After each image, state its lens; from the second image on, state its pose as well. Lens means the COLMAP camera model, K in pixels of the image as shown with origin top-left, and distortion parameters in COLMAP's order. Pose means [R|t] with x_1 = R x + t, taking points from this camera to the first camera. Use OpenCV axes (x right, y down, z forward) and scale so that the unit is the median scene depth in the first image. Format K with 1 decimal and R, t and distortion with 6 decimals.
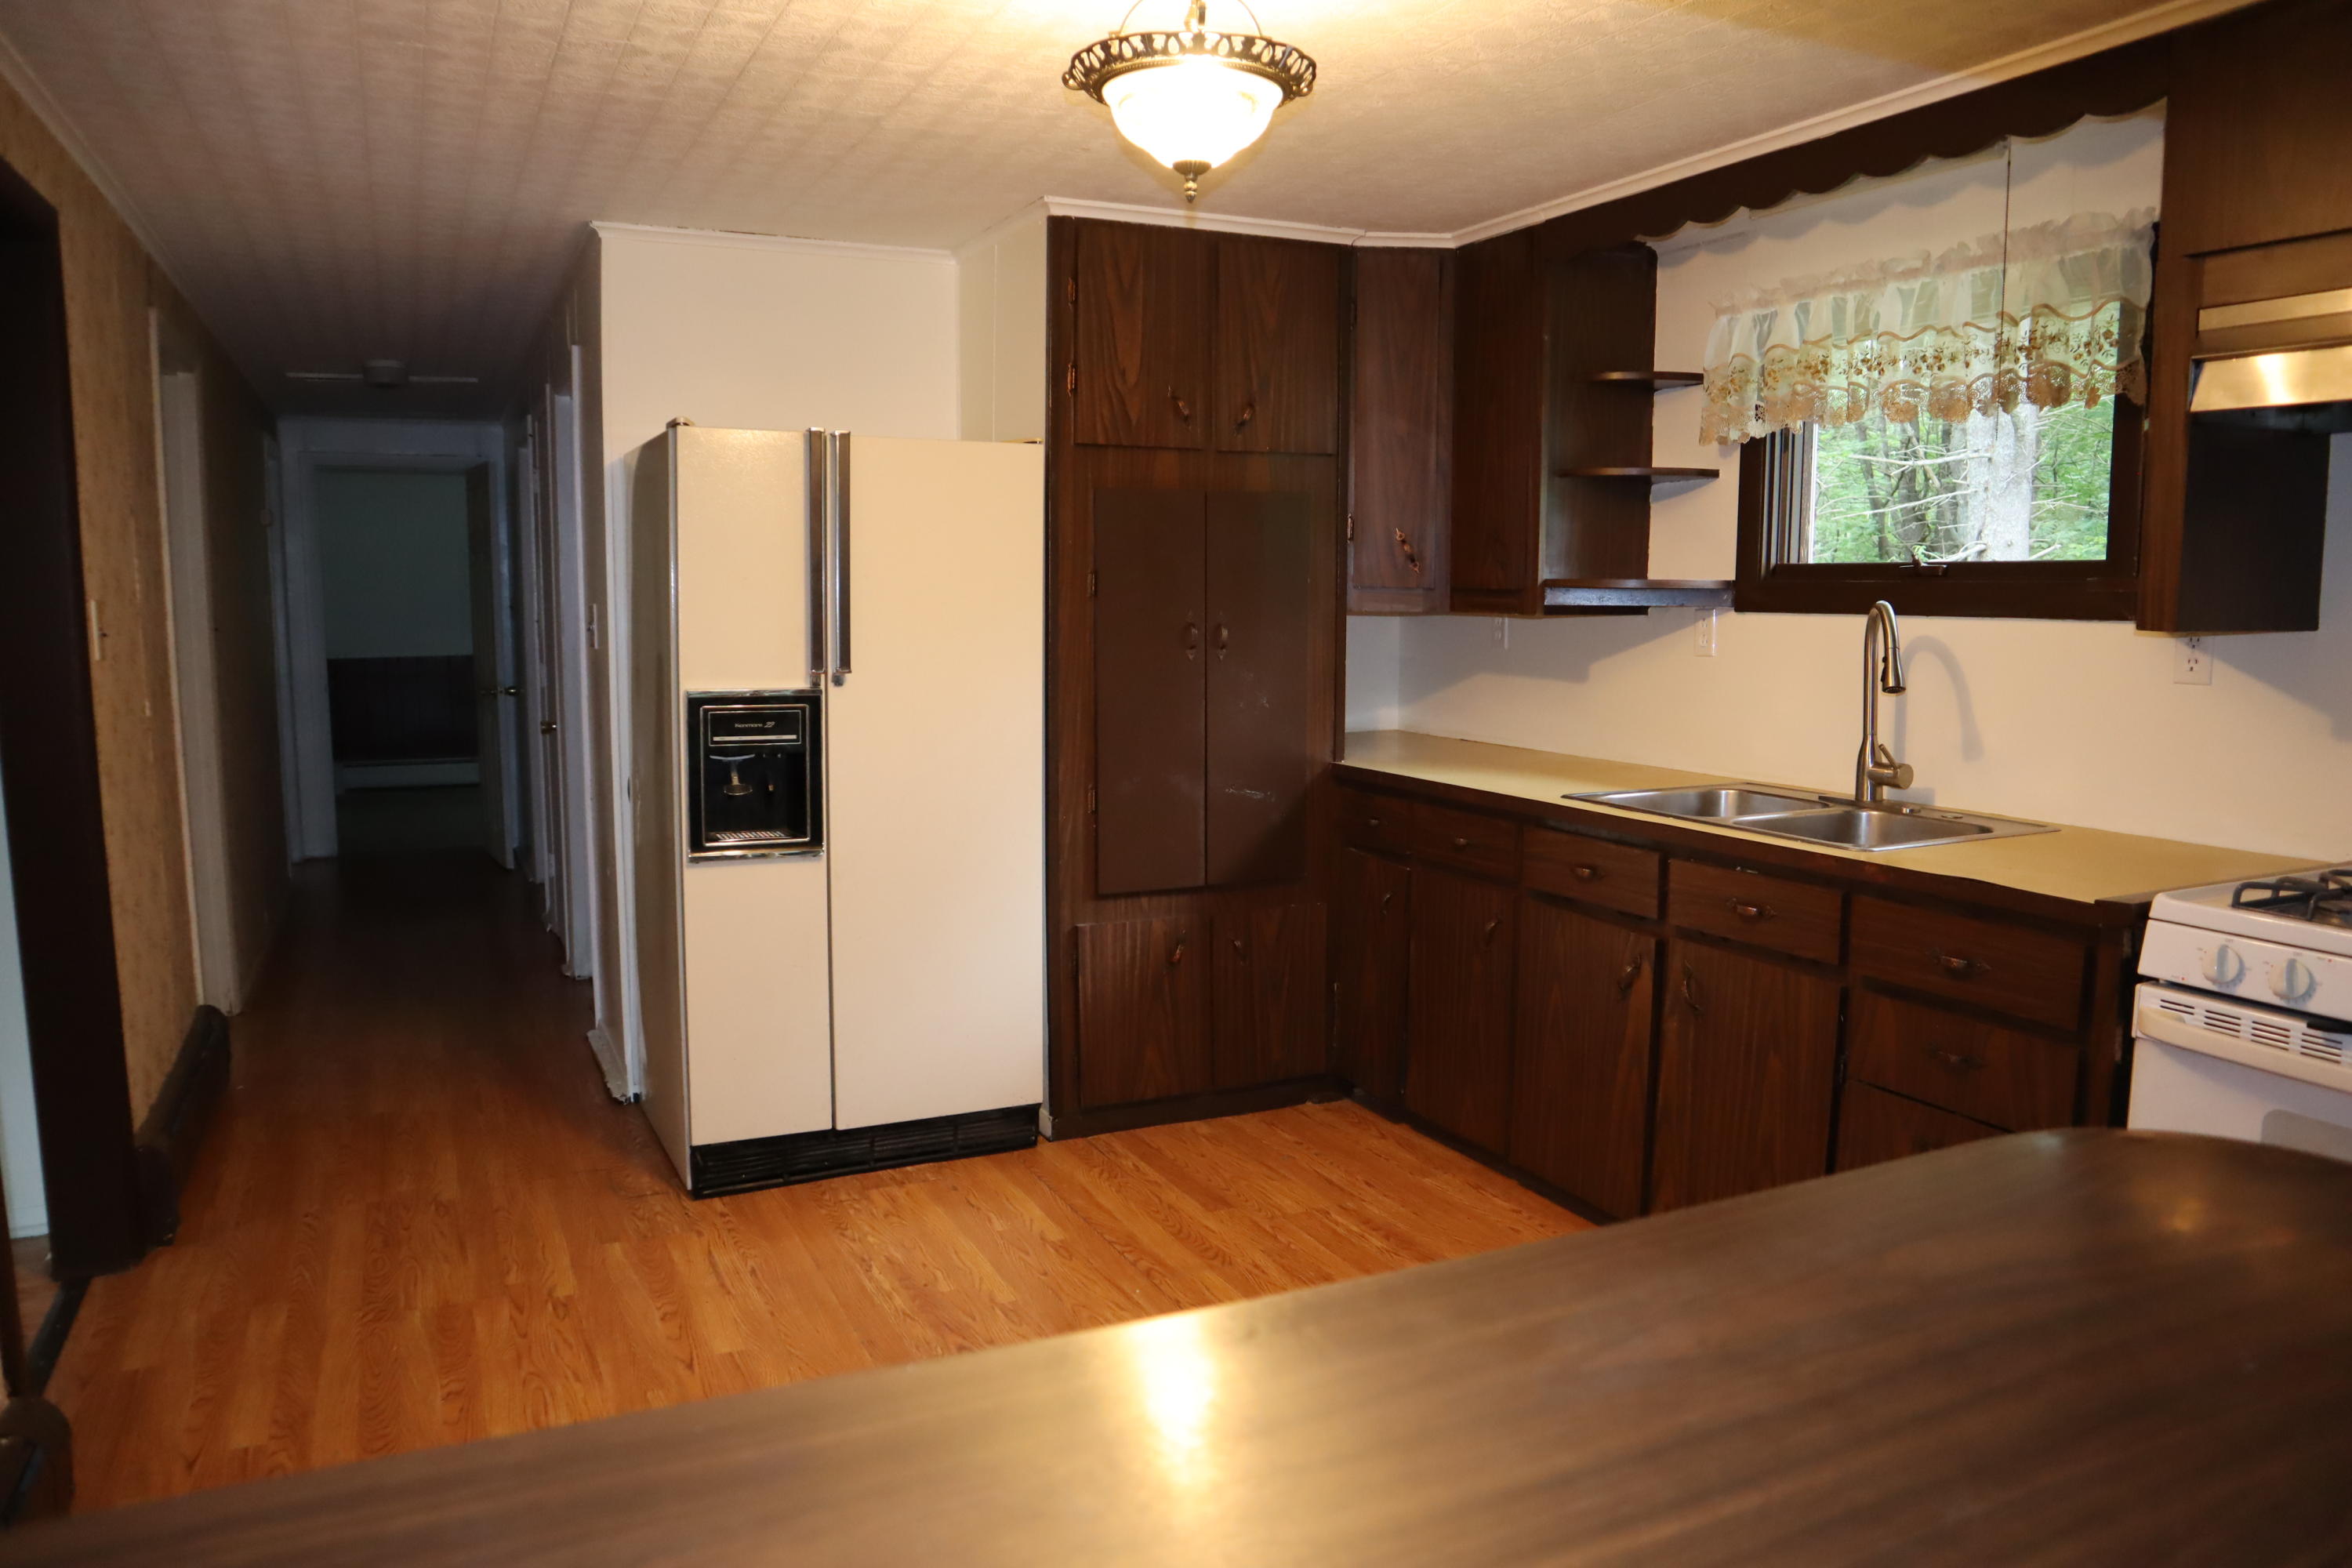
lens RADIAL K [[1657.6, 0, 1173.9], [0, 1657.6, 777.6], [0, 0, 1]] dist [-0.002557, -0.000356]
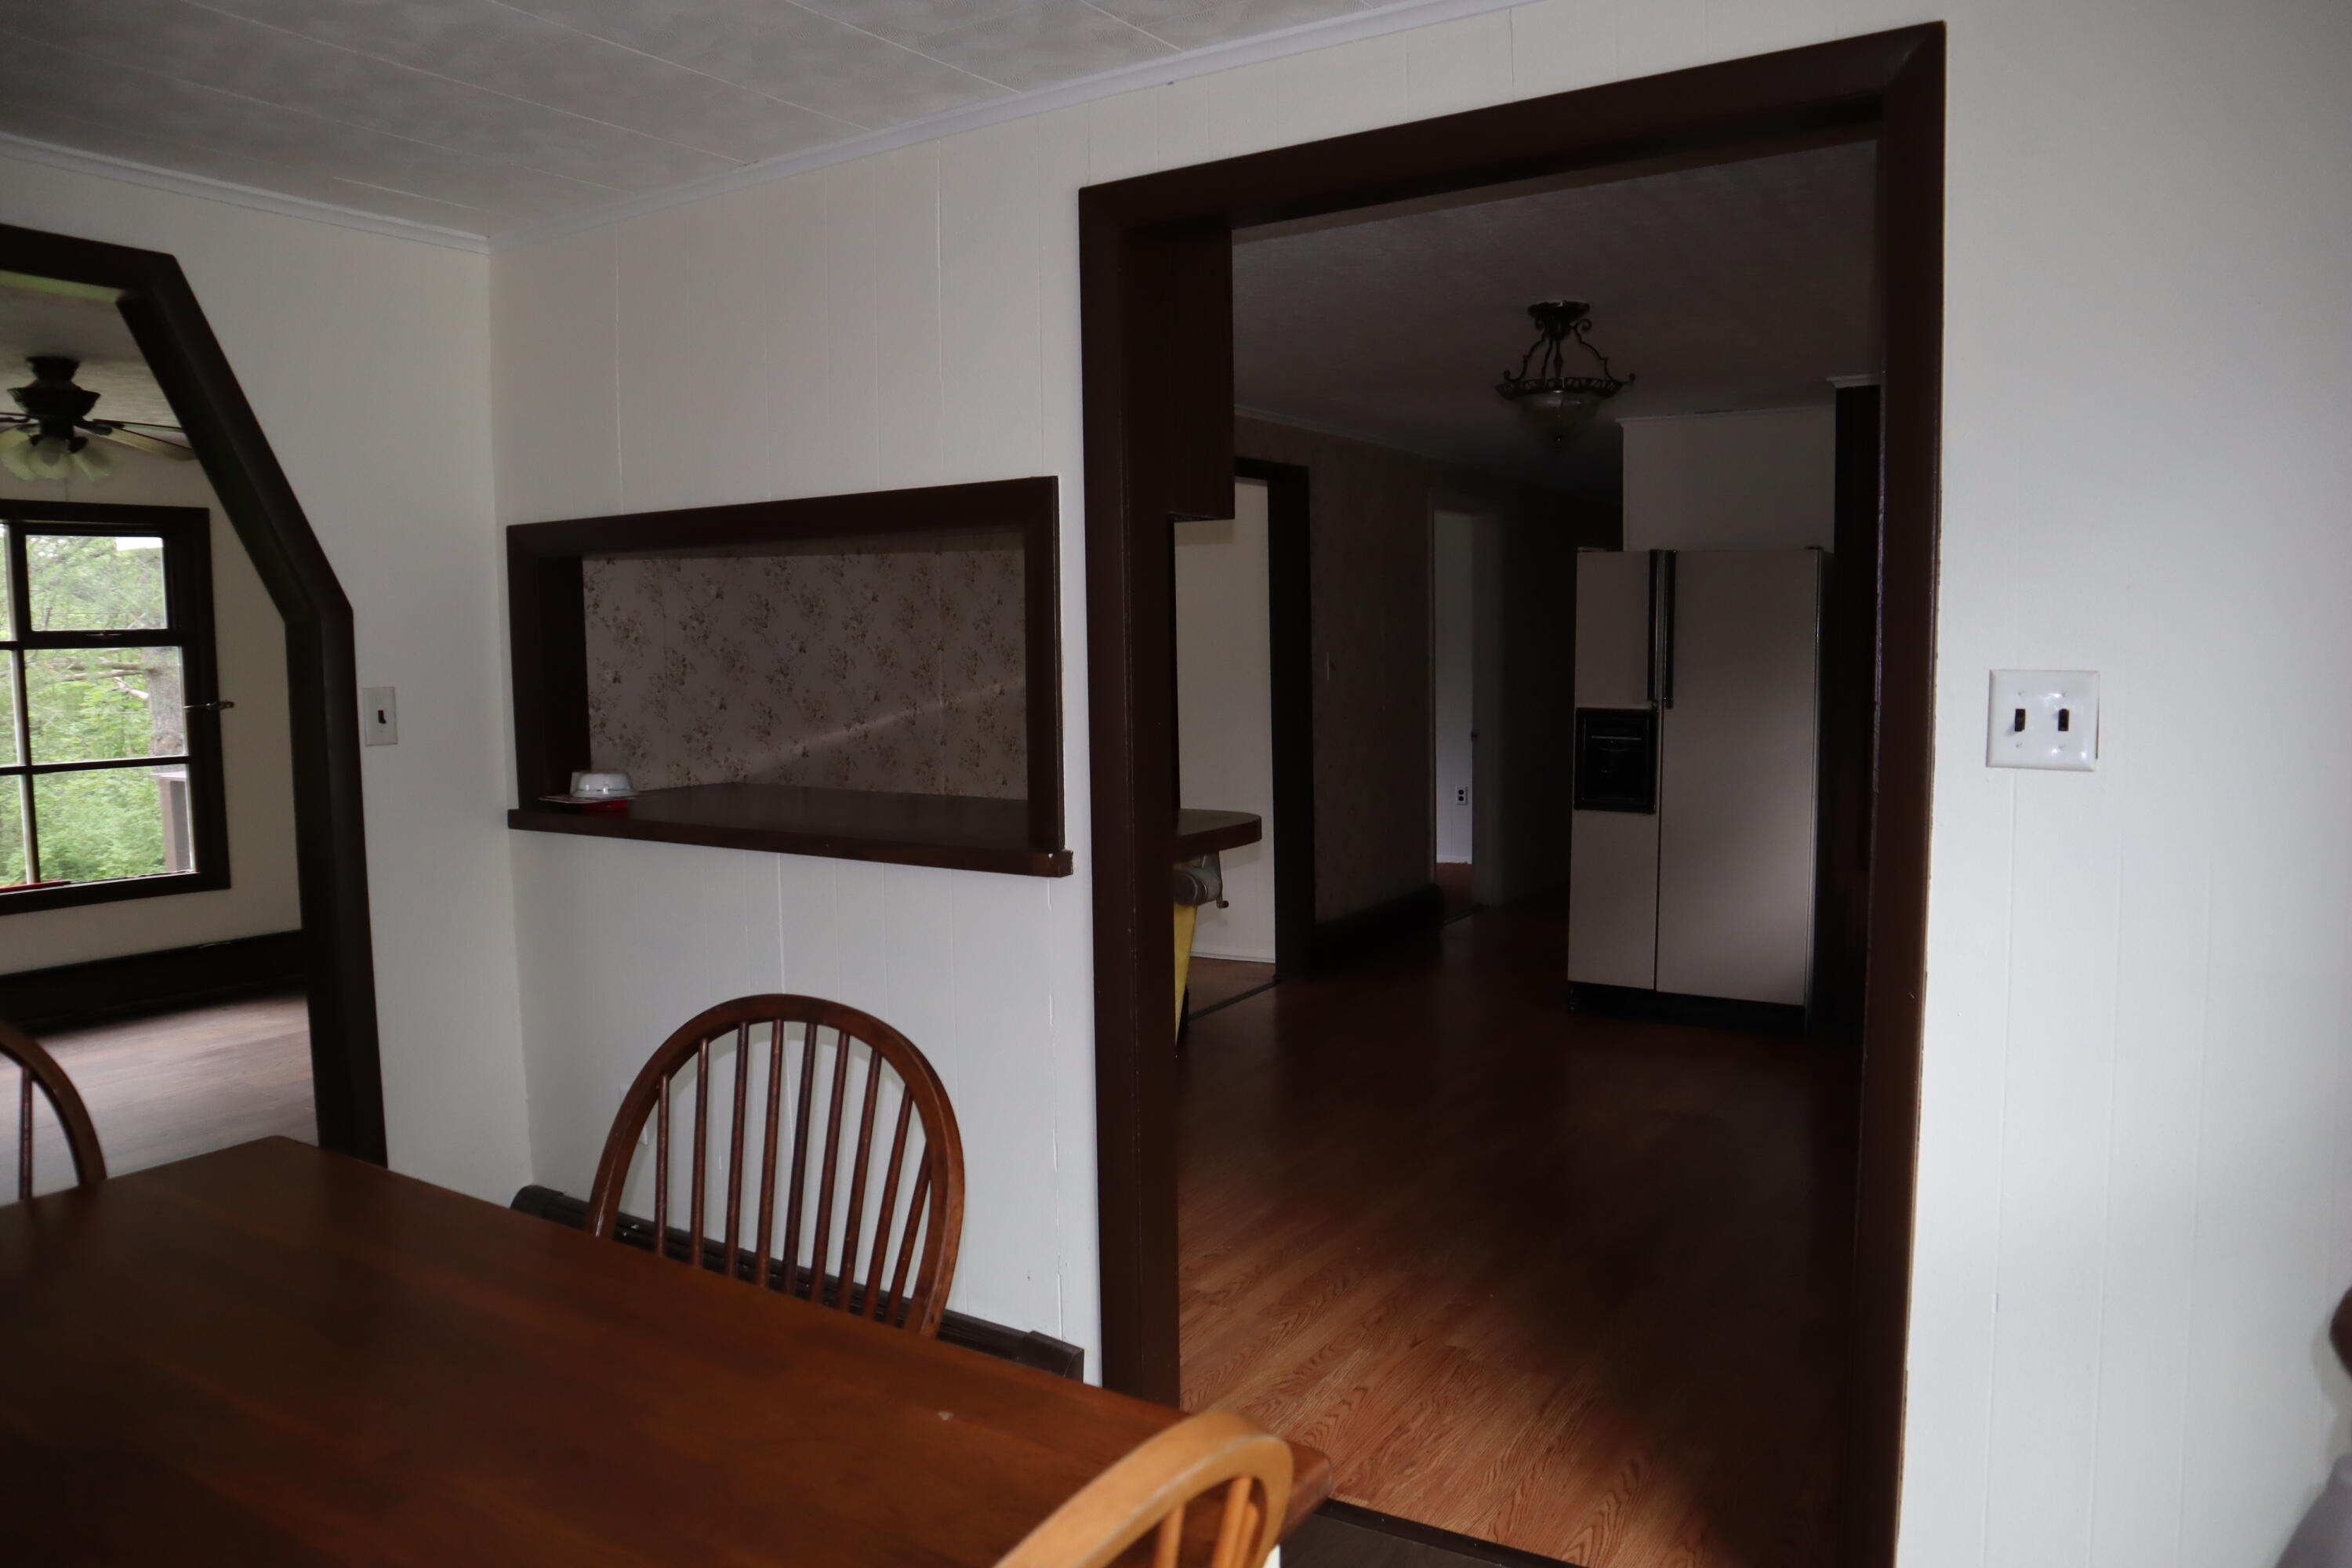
lens RADIAL K [[1657.6, 0, 1175.1], [0, 1657.6, 782.2], [0, 0, 1]] dist [-0.002557, -0.000356]
pose [[0.547559, 0.077927, -0.833131, 0.861293], [-0.088142, 0.995486, 0.035183, 0.000750], [0.832112, 0.054169, 0.551956, -0.260993]]
